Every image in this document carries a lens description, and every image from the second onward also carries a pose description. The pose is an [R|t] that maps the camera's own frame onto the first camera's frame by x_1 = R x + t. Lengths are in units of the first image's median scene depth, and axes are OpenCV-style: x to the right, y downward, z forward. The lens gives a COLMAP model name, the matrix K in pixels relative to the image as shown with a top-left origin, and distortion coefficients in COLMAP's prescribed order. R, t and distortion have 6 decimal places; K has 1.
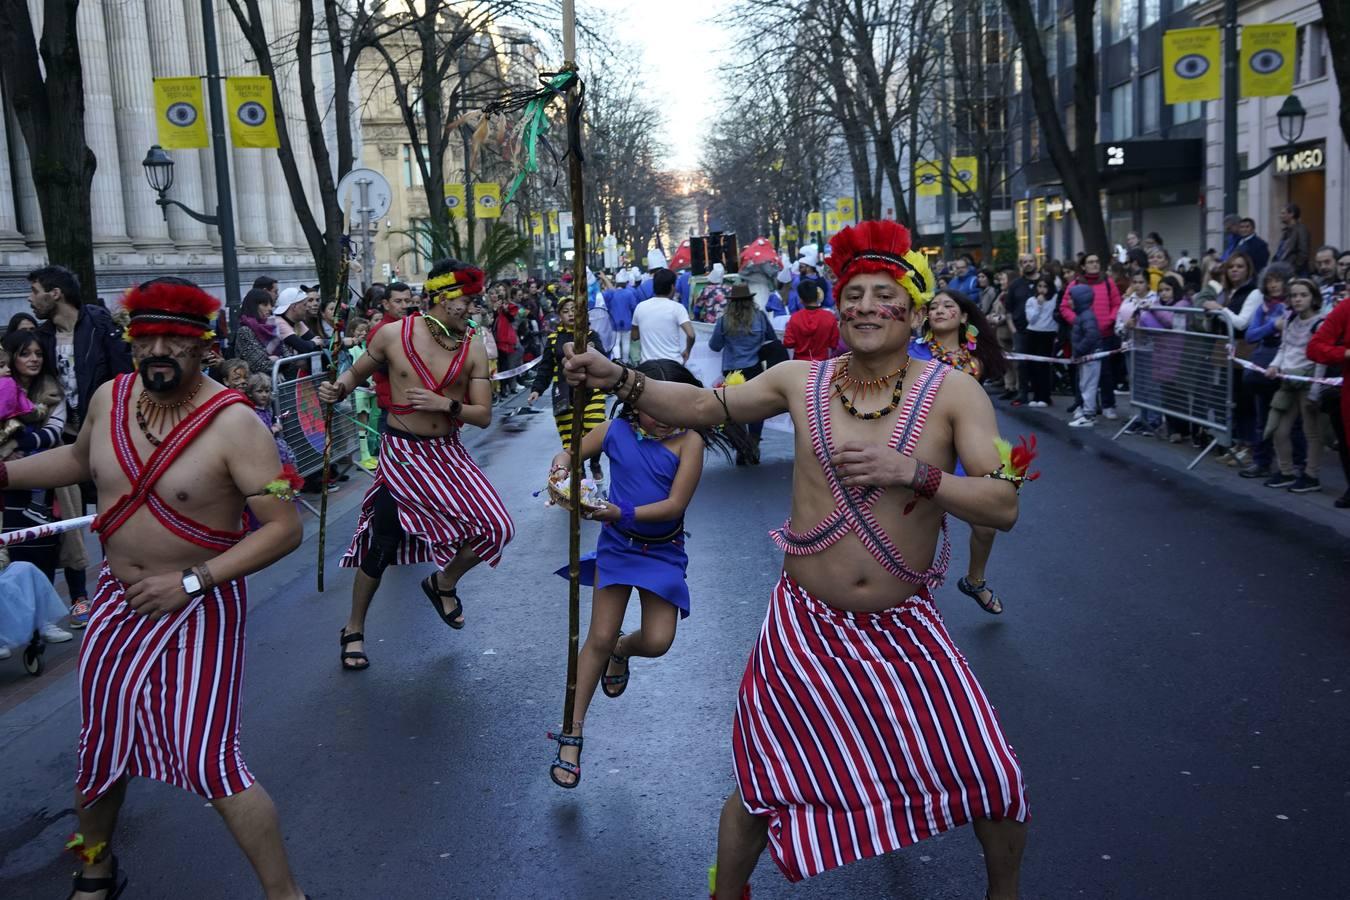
lens RADIAL K [[1498.0, 0, 675.0], [0, 1498.0, 450.0], [0, 0, 1]] dist [0.013972, 0.010841]
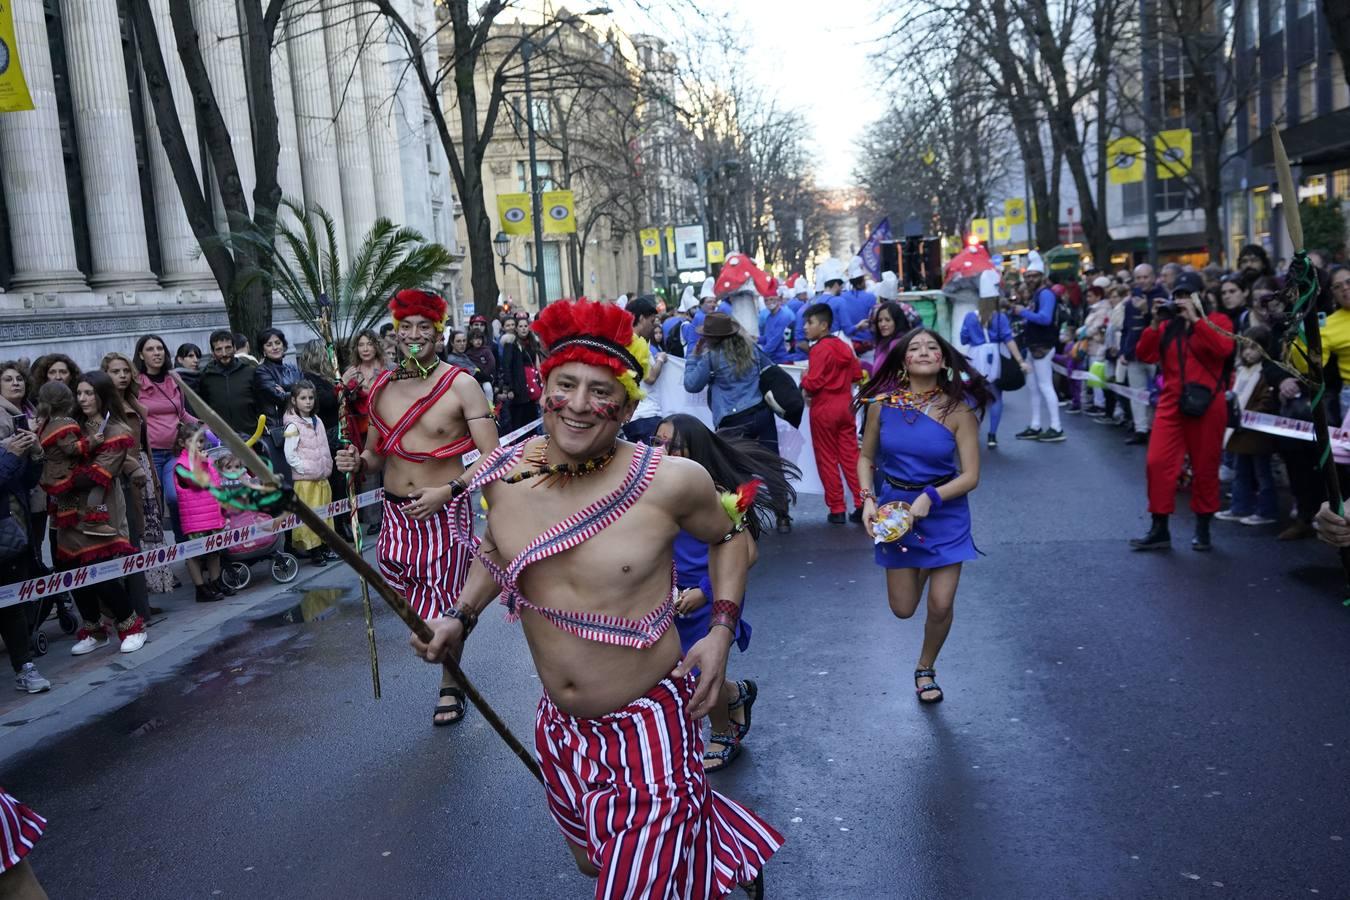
lens RADIAL K [[1498.0, 0, 675.0], [0, 1498.0, 450.0], [0, 0, 1]] dist [0.013972, 0.010841]
pose [[0.993264, -0.018695, -0.114352, 0.020429], [0.017012, 0.999732, -0.015670, -0.019894], [0.114615, 0.013619, 0.993317, 0.165458]]
